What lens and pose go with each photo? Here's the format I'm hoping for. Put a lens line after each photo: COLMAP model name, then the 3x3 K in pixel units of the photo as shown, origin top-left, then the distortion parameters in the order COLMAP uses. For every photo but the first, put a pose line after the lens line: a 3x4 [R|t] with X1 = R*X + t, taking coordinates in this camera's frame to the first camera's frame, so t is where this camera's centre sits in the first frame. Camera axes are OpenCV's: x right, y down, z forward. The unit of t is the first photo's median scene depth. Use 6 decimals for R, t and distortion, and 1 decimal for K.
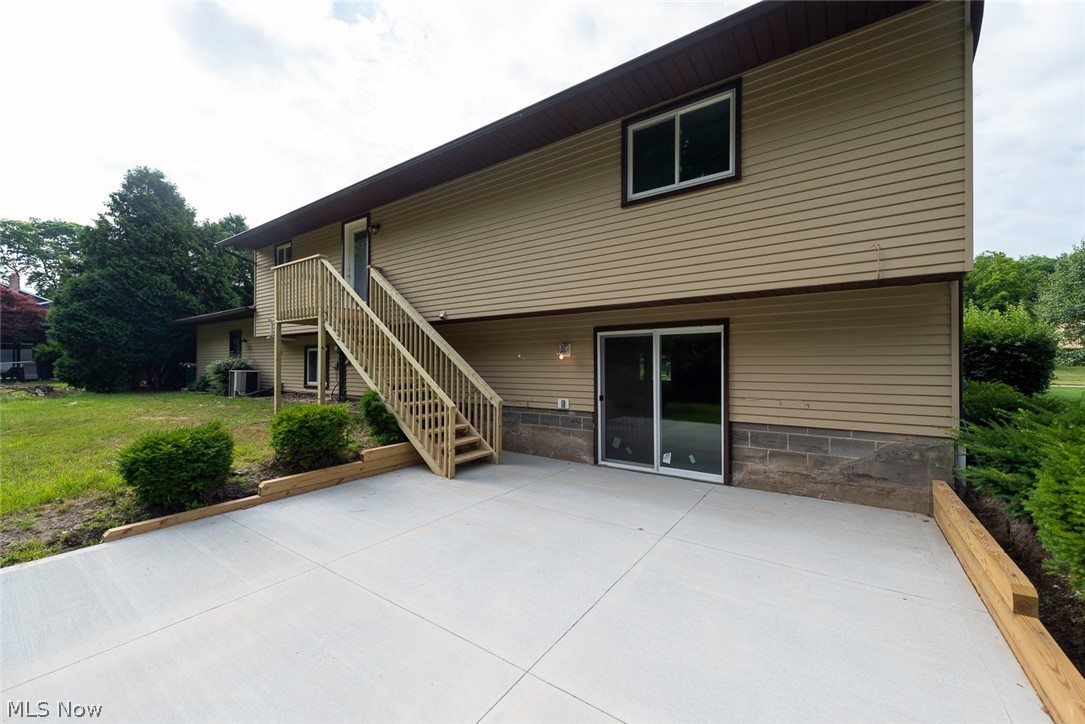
lens RADIAL K [[418.0, 0, 541.5], [0, 418.0, 361.1], [0, 0, 1]] dist [0.000953, 0.000045]
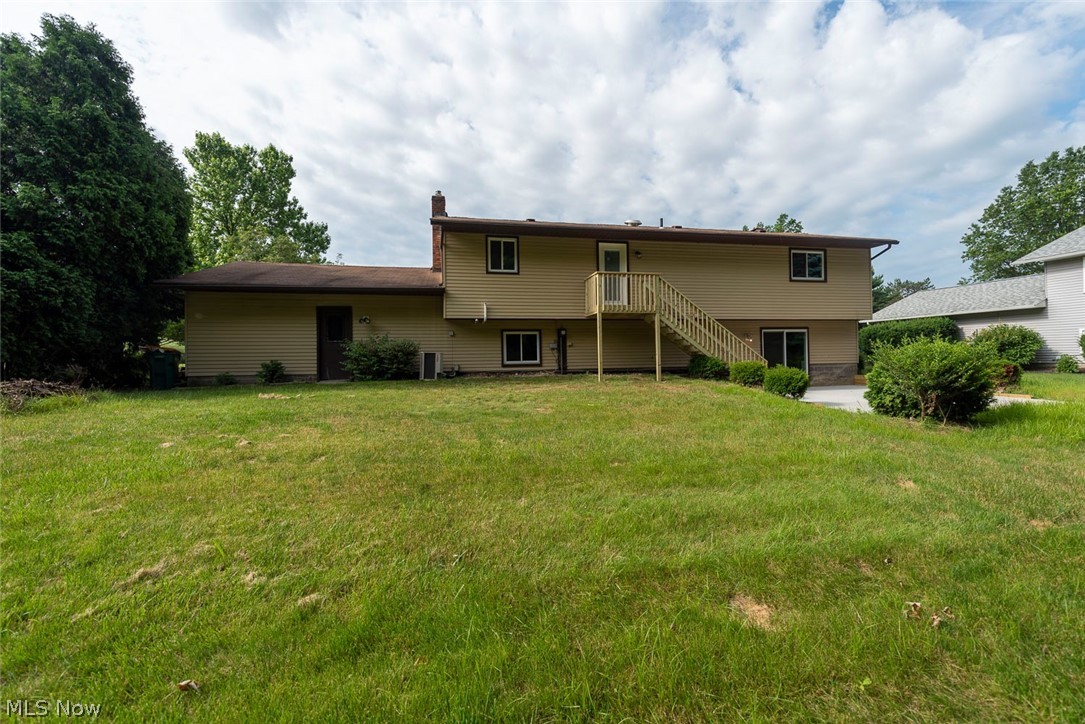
lens RADIAL K [[437.8, 0, 539.4], [0, 437.8, 351.0], [0, 0, 1]] dist [0.000865, -0.000029]
pose [[0.696678, 0.002208, 0.717380, -2.839172], [0.006954, 0.999927, -0.009832, 0.073442], [-0.717350, 0.011838, 0.696612, 0.247129]]
